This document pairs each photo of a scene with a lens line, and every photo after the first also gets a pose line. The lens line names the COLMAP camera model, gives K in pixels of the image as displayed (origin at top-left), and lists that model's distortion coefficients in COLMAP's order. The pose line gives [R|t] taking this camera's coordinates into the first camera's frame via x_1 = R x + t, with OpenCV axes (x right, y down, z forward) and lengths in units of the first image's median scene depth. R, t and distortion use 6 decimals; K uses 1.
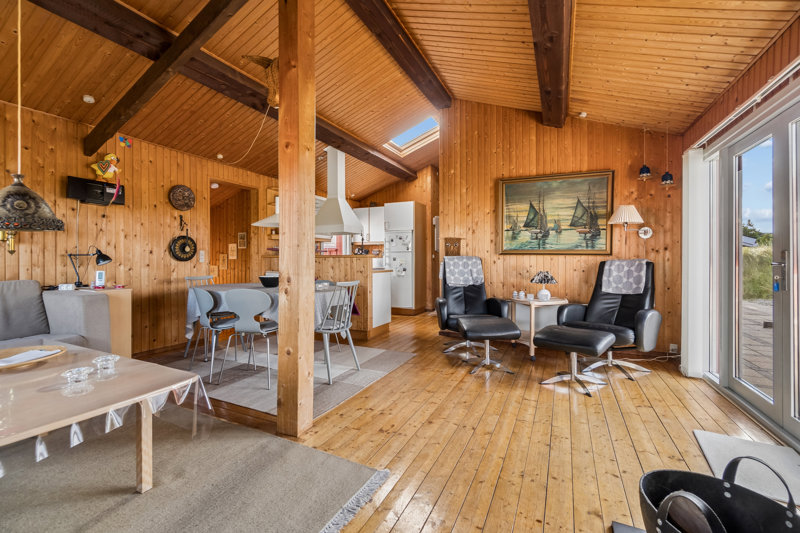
lens RADIAL K [[349.1, 0, 397.3], [0, 349.1, 261.7], [0, 0, 1]] dist [-0.001263, -0.000054]
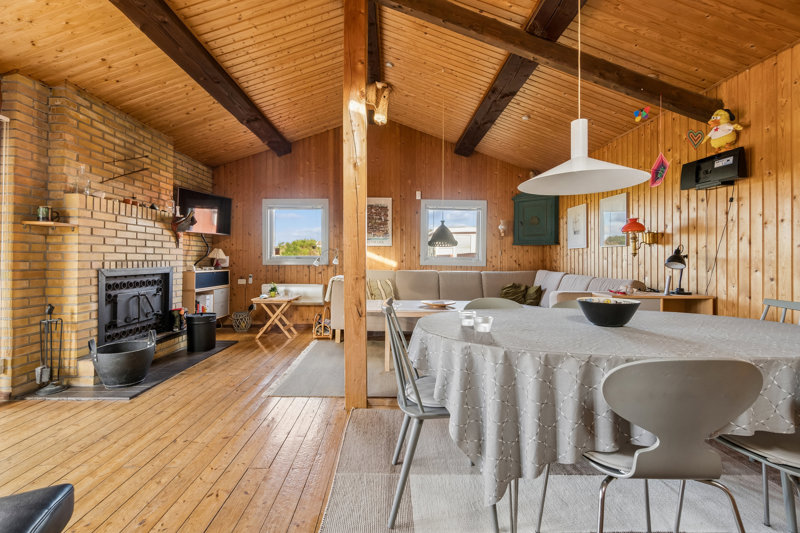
lens RADIAL K [[349.1, 0, 394.2], [0, 349.1, 259.2], [0, 0, 1]] dist [-0.001263, -0.000054]
pose [[-0.892900, -0.005380, -0.450224, 0.074959], [-0.009766, 0.999925, 0.007421, -0.010143], [0.450150, 0.011023, -0.892885, 1.300697]]
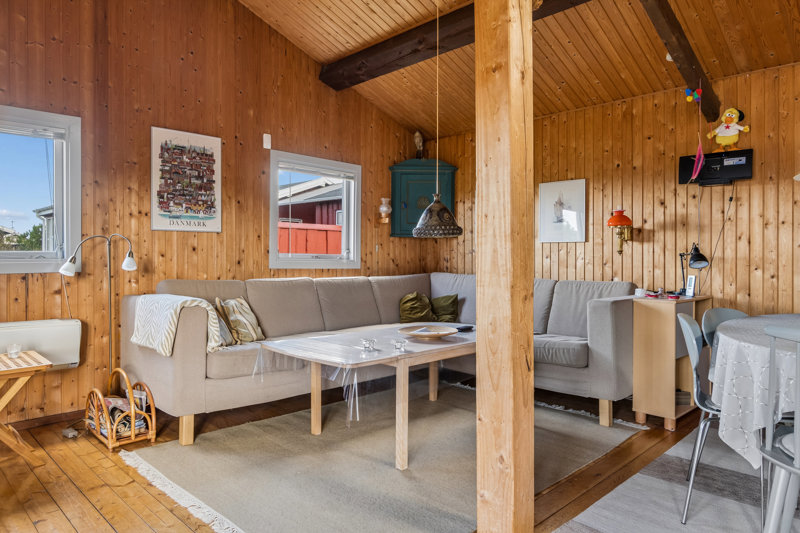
lens RADIAL K [[519.3, 0, 398.8], [0, 519.3, 263.1], [0, 0, 1]] dist [-0.003289, -0.000567]
pose [[-0.327301, 0.008253, -0.944884, 0.367361], [-0.011590, 0.999852, 0.012747, -0.006759], [0.944849, 0.015123, -0.327156, 0.698834]]
